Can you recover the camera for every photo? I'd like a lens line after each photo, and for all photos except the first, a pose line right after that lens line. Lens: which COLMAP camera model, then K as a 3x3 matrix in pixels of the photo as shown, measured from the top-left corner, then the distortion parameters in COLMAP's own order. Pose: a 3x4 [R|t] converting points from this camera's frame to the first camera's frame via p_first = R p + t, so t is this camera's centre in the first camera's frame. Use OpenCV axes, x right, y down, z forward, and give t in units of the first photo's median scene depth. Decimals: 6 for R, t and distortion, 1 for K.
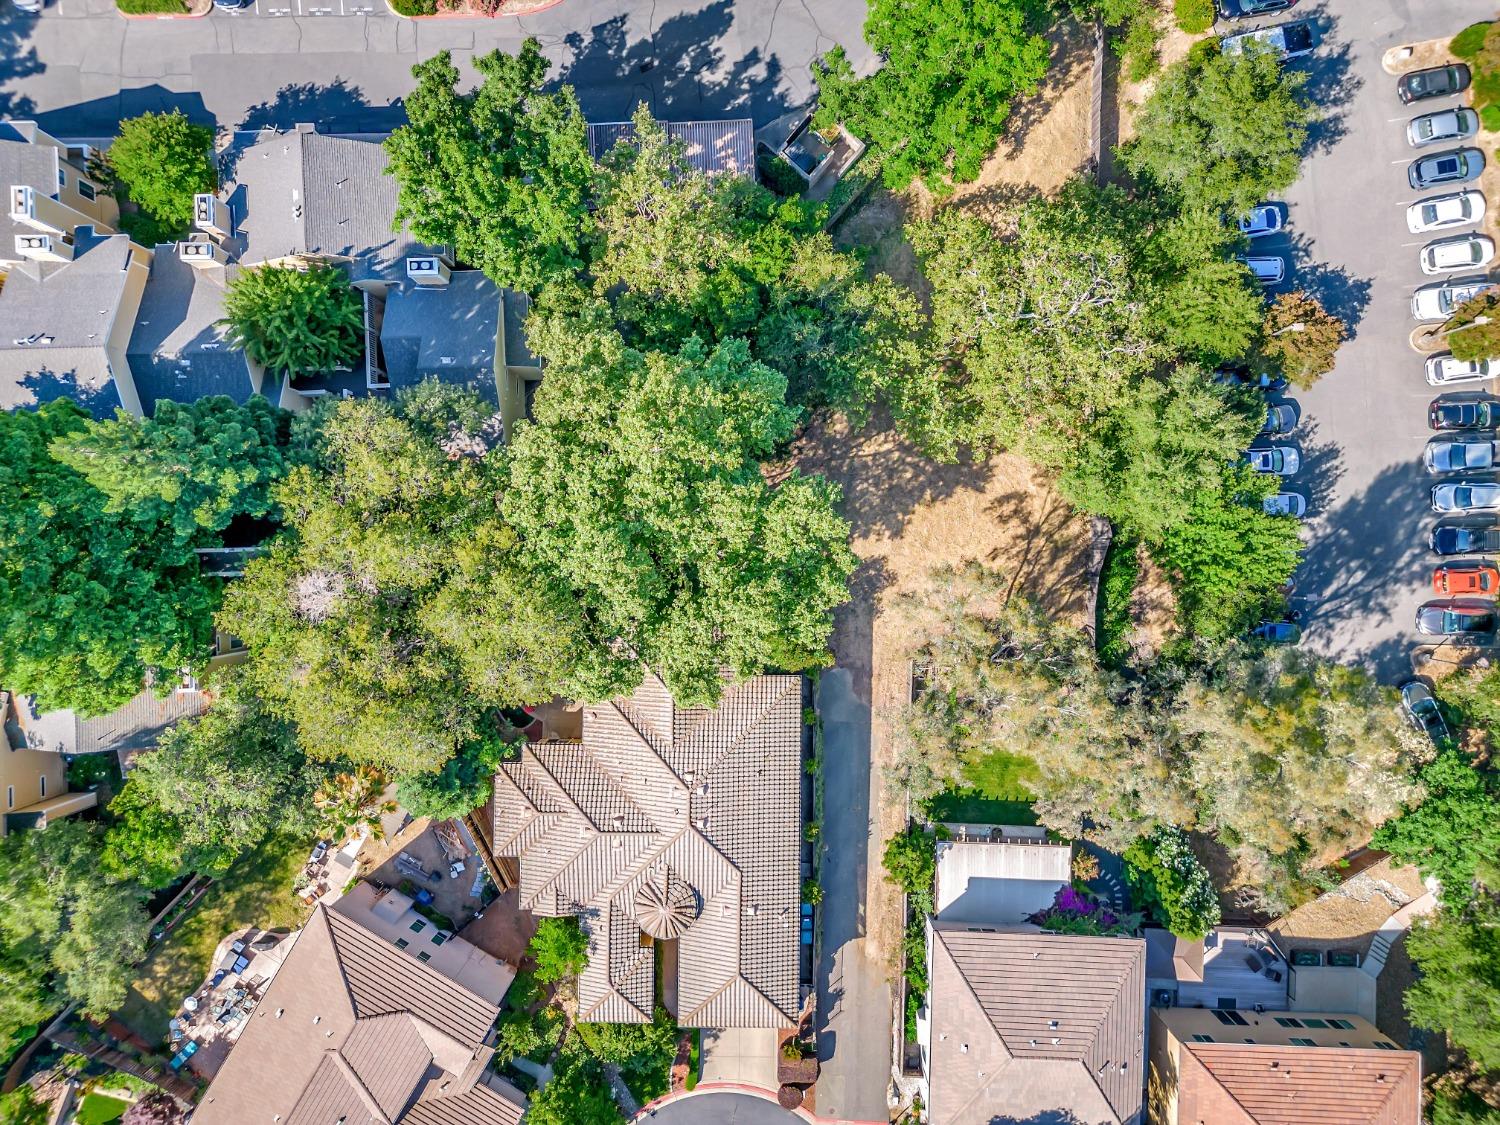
lens RADIAL K [[1047.4, 0, 749.9], [0, 1047.4, 553.7], [0, 0, 1]] dist [0.061288, -0.048711]
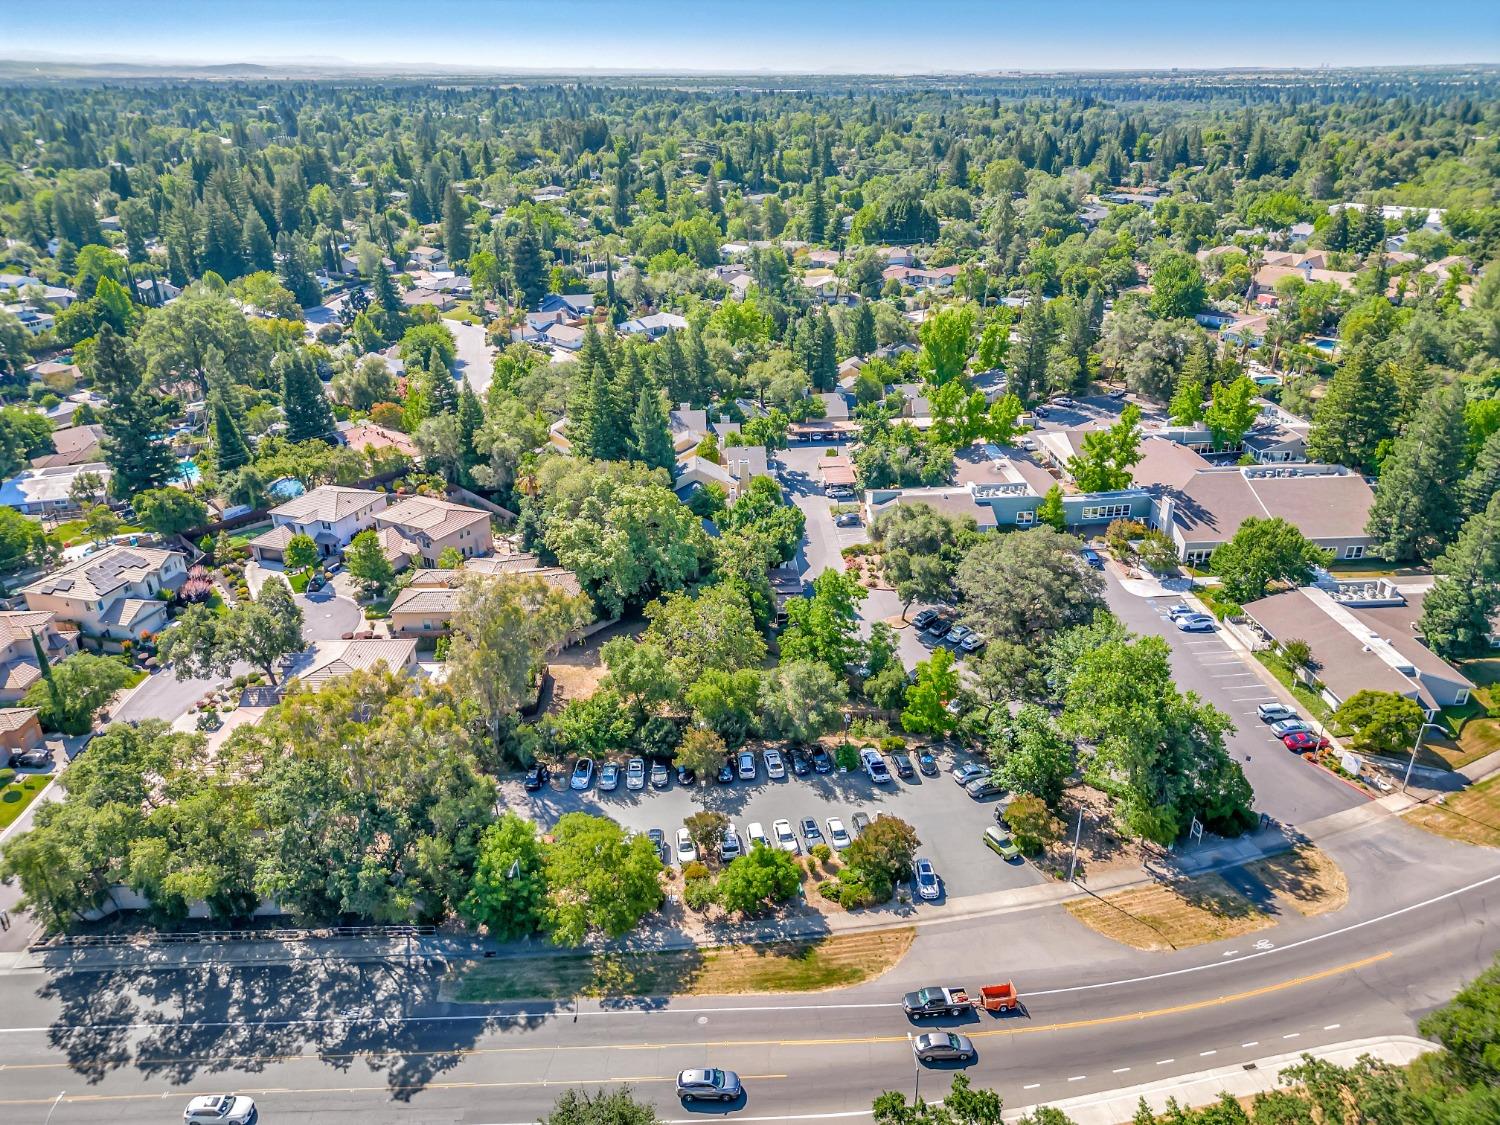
lens RADIAL K [[1047.4, 0, 745.1], [0, 1047.4, 556.0], [0, 0, 1]] dist [0.061288, -0.048711]
pose [[0.020972, 0.423906, -0.905463, 1.934943], [-0.999780, 0.008876, -0.019001, -0.248162], [-0.000018, 0.905663, 0.423999, -0.029291]]
